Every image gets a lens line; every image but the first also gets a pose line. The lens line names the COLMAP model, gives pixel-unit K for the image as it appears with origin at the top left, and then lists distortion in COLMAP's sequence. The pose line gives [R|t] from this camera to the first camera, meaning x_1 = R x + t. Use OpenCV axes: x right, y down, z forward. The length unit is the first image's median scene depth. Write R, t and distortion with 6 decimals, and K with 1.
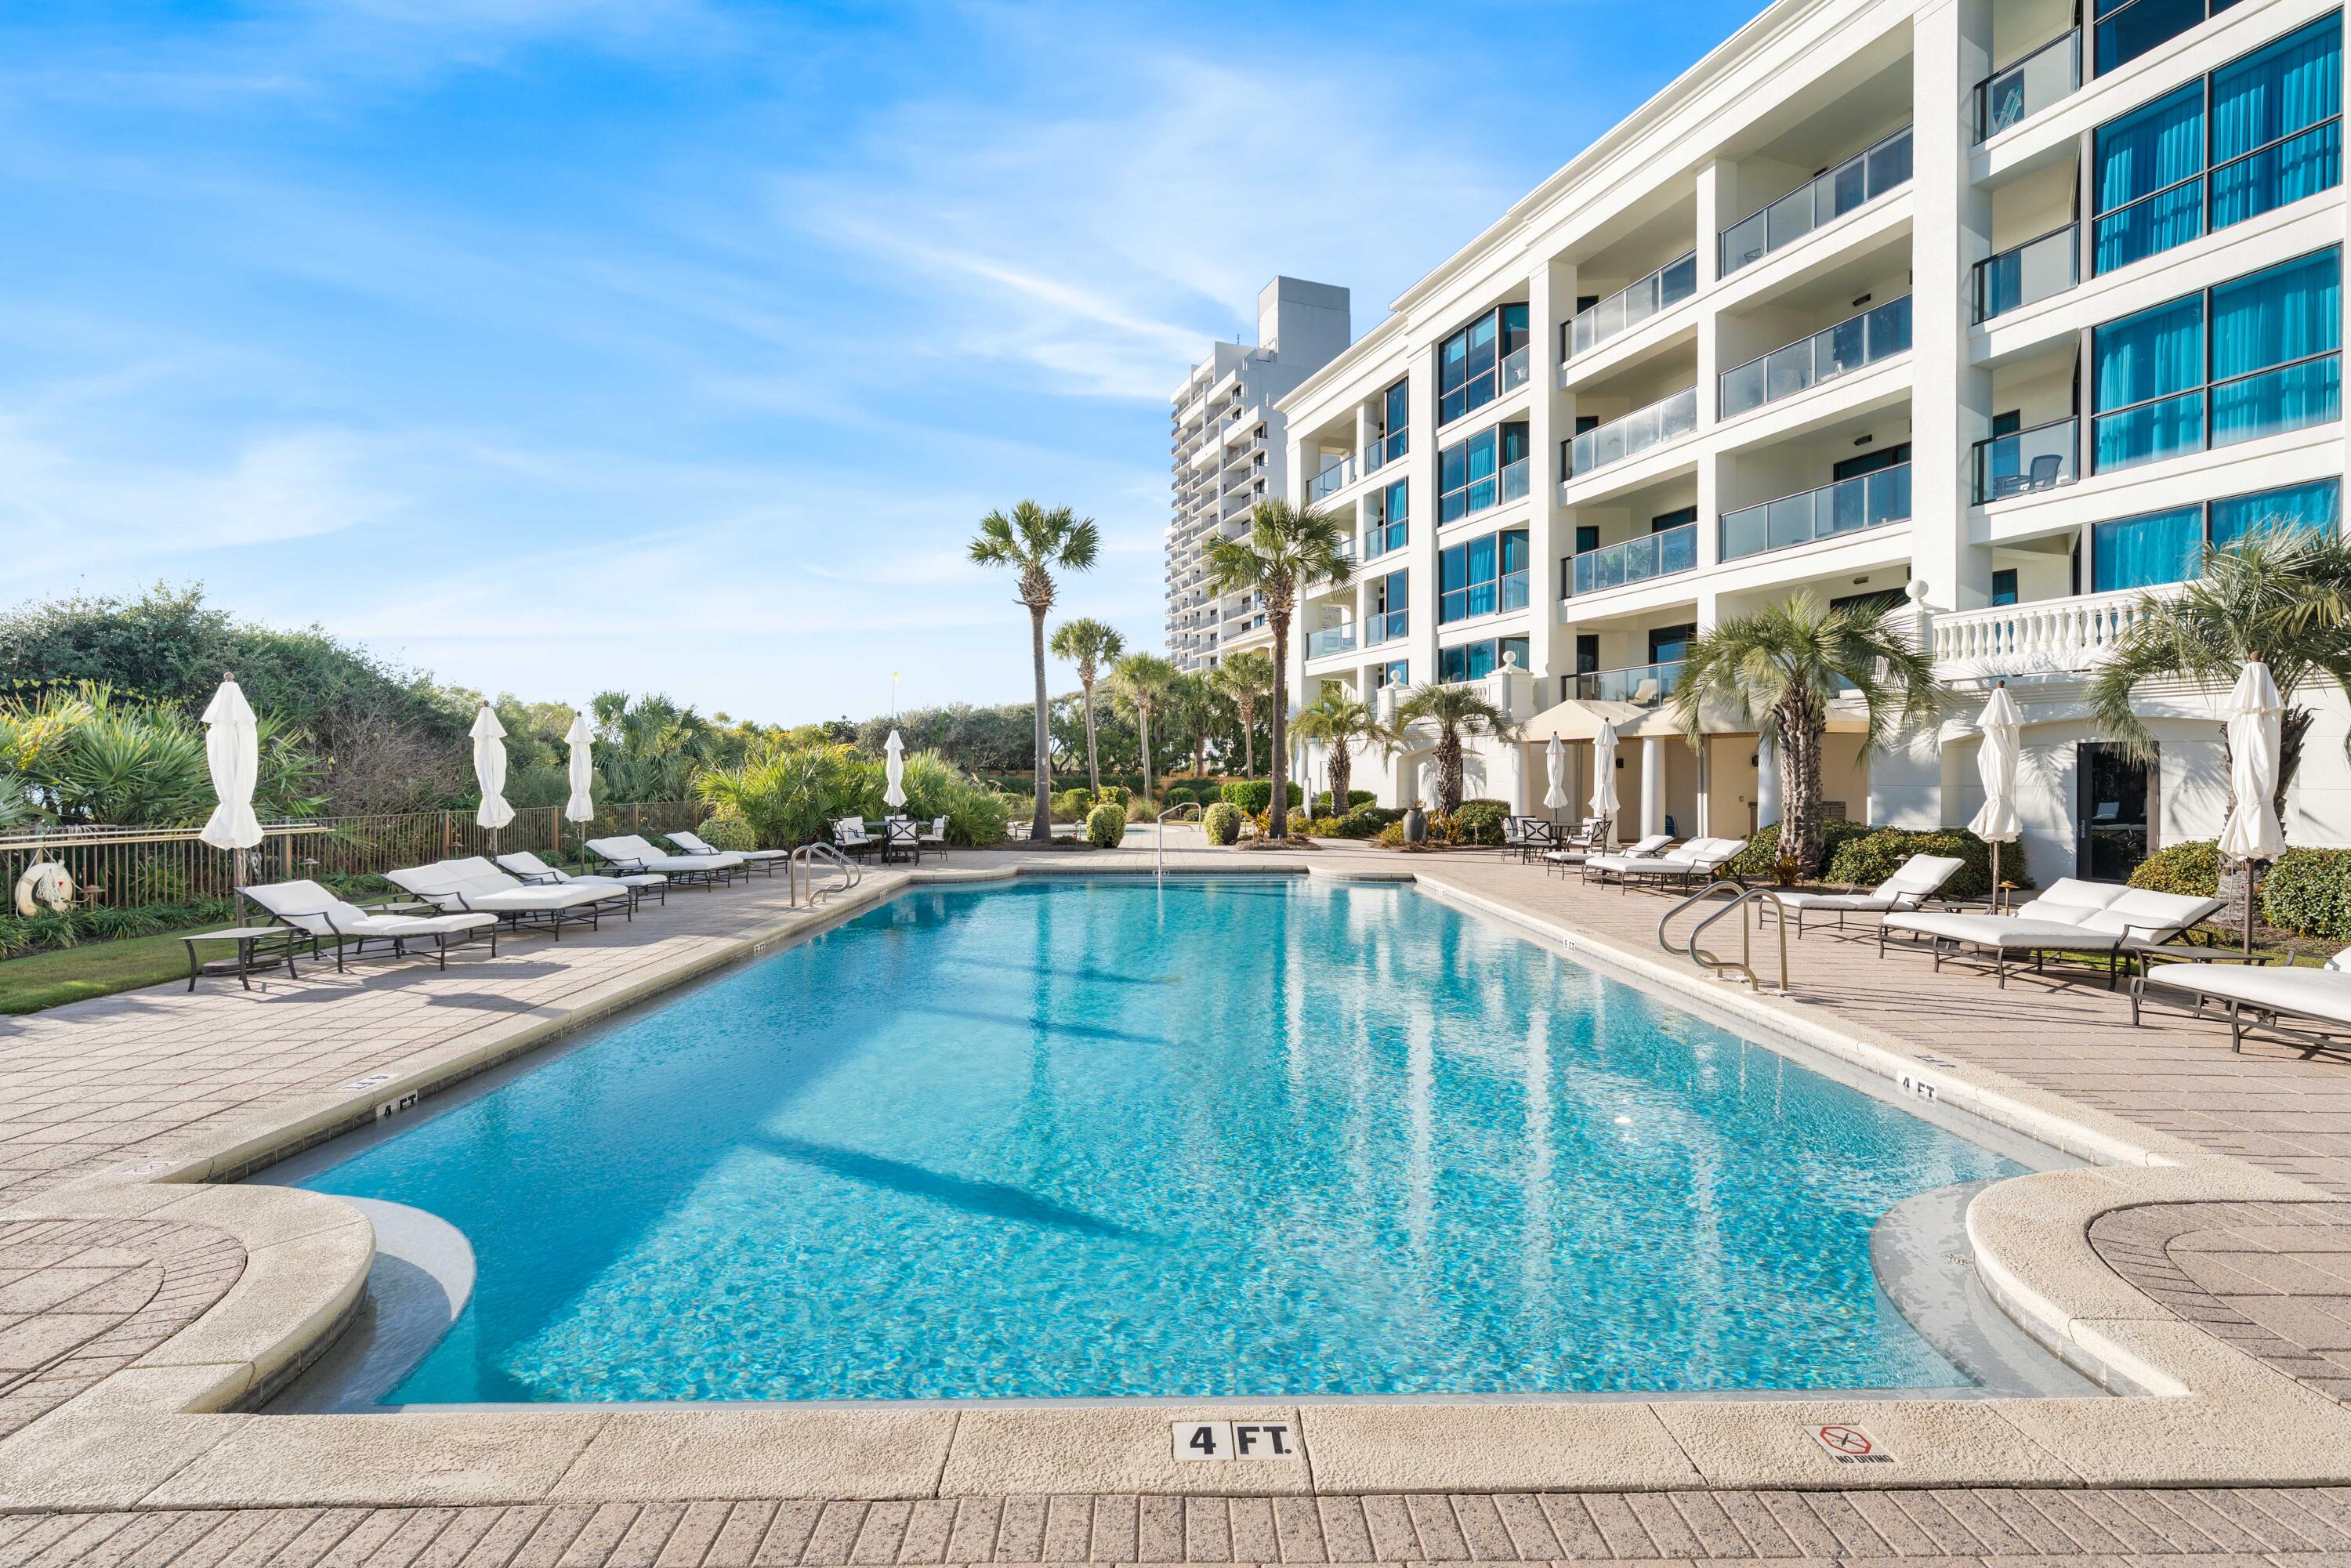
lens RADIAL K [[1079.6, 0, 1174.8], [0, 1079.6, 769.2], [0, 0, 1]] dist [0.001732, -0.000036]
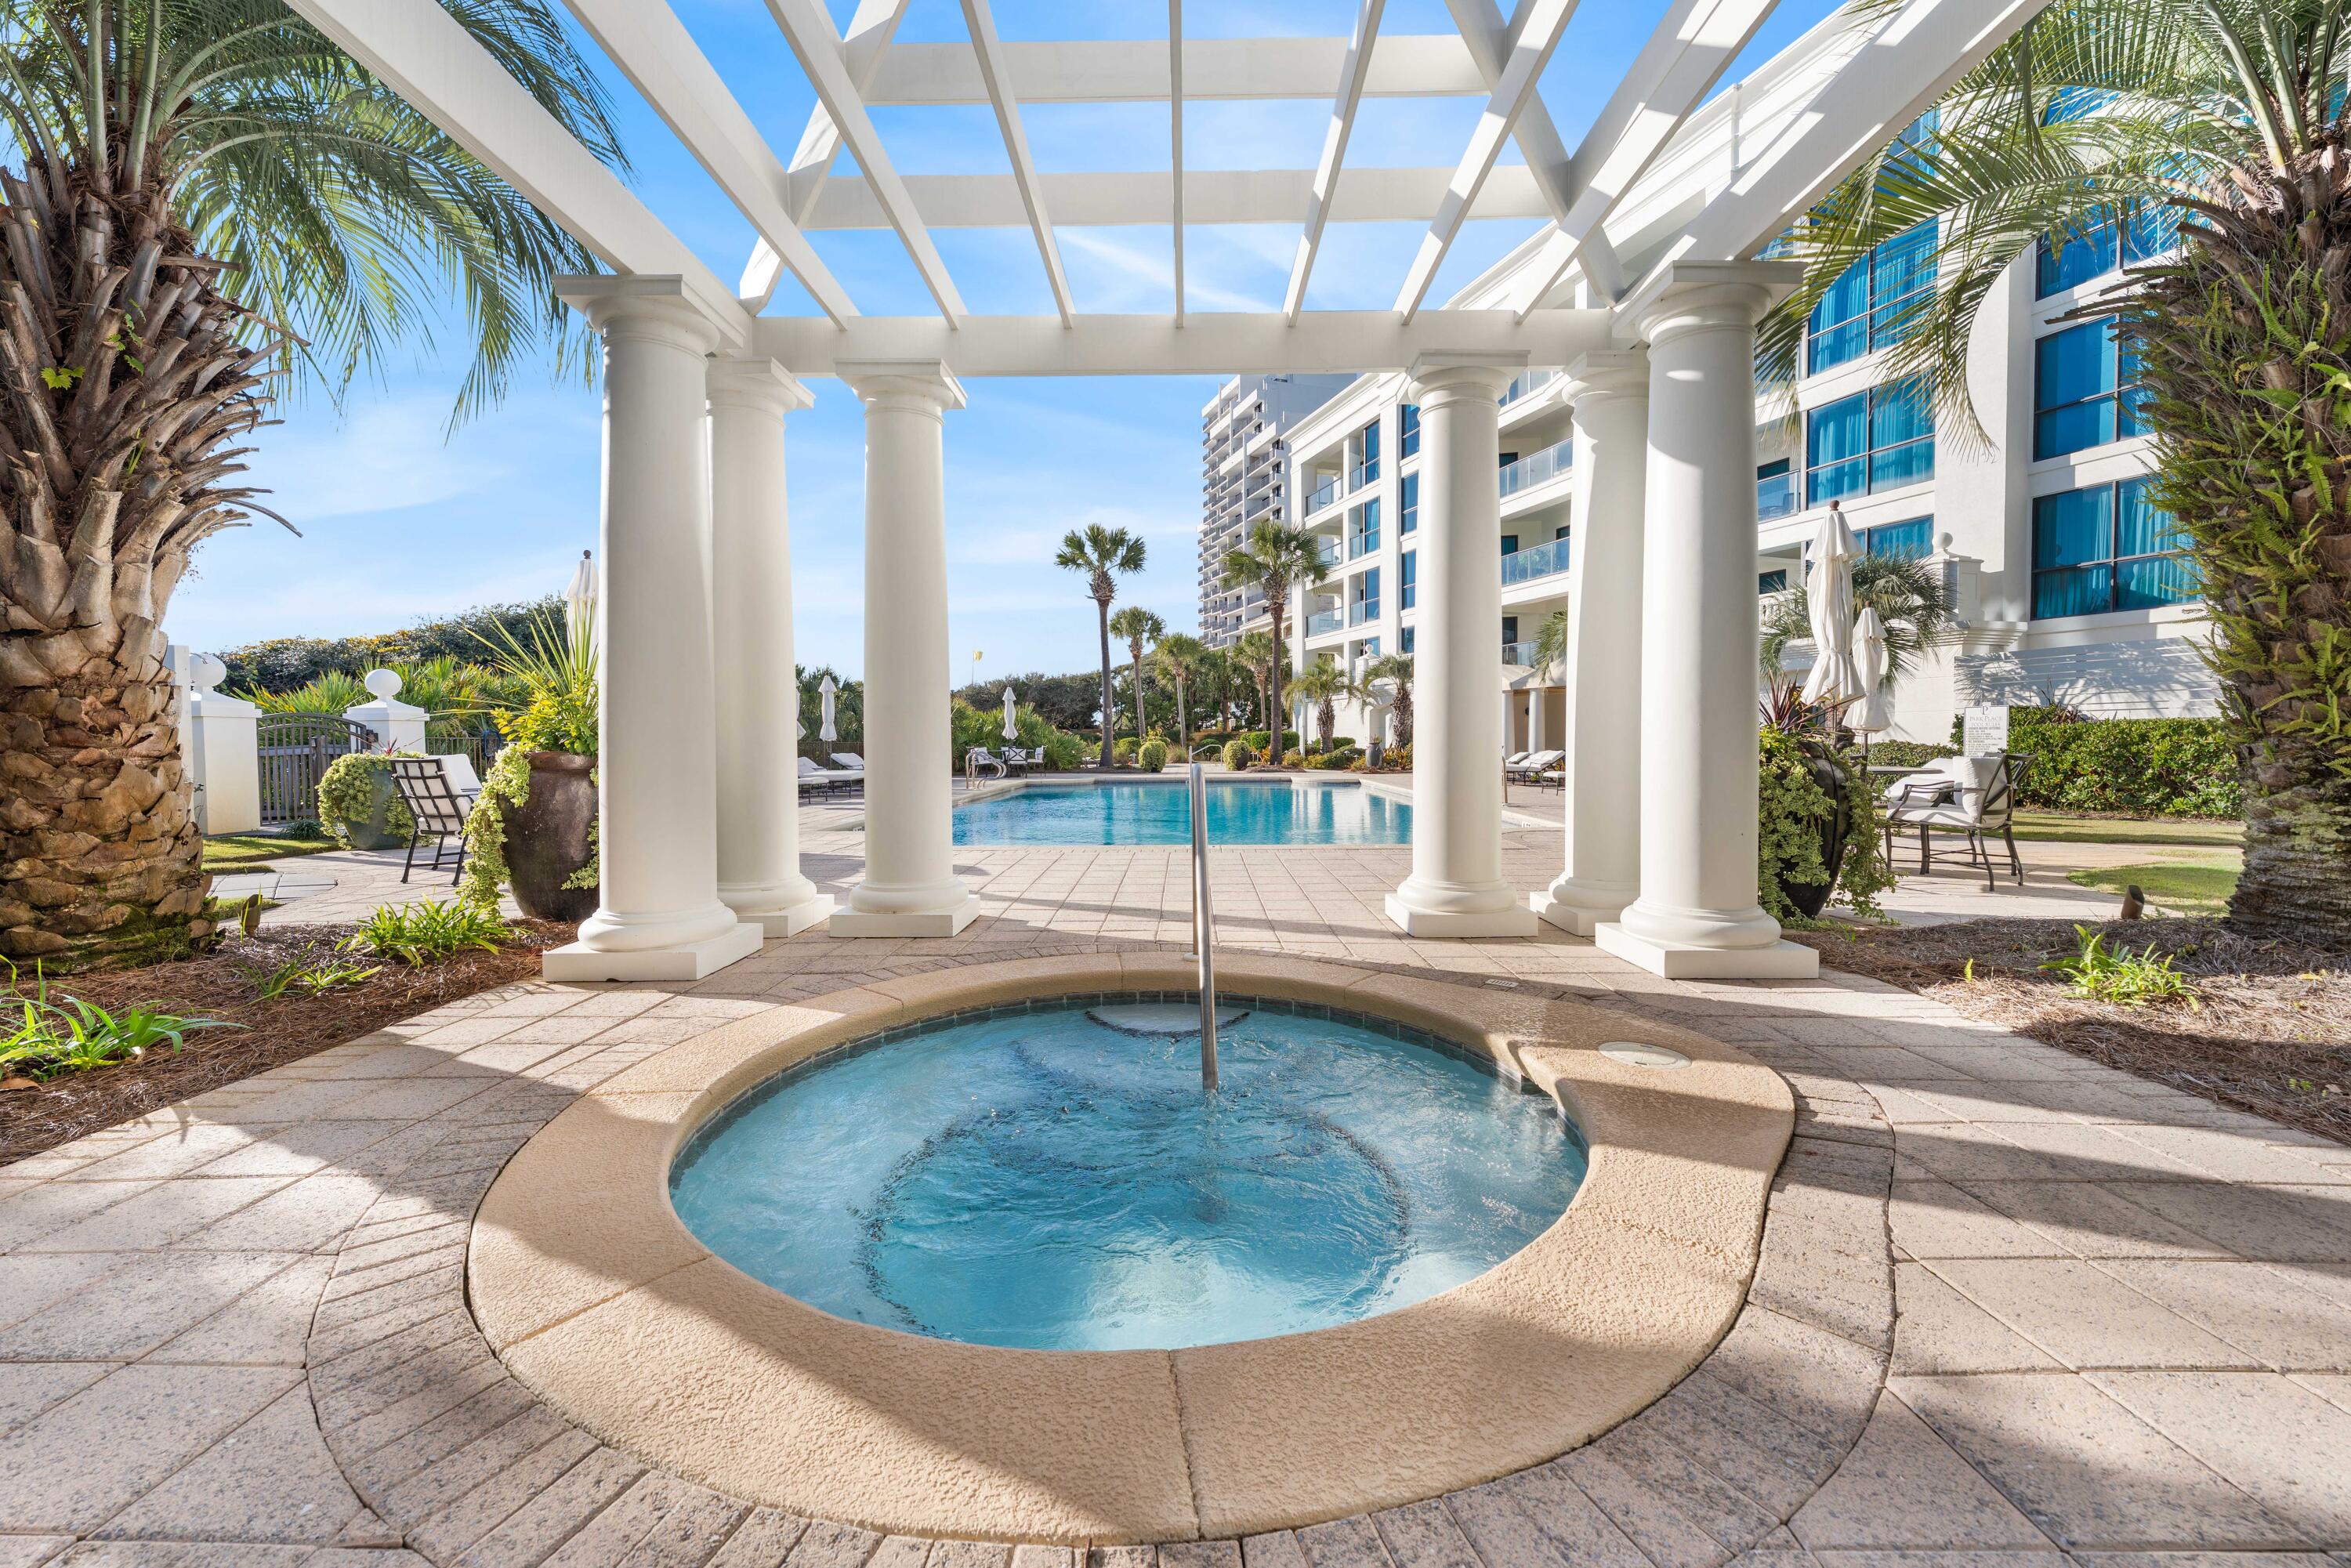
lens RADIAL K [[963.7, 0, 1175.5], [0, 963.7, 784.0], [0, 0, 1]] dist [-0.001617, -0.000162]
pose [[0.999414, -0.002426, -0.034148, 0.006461], [0.004072, 0.998828, 0.048228, 0.020223], [0.033991, -0.048338, 0.998252, -0.186737]]
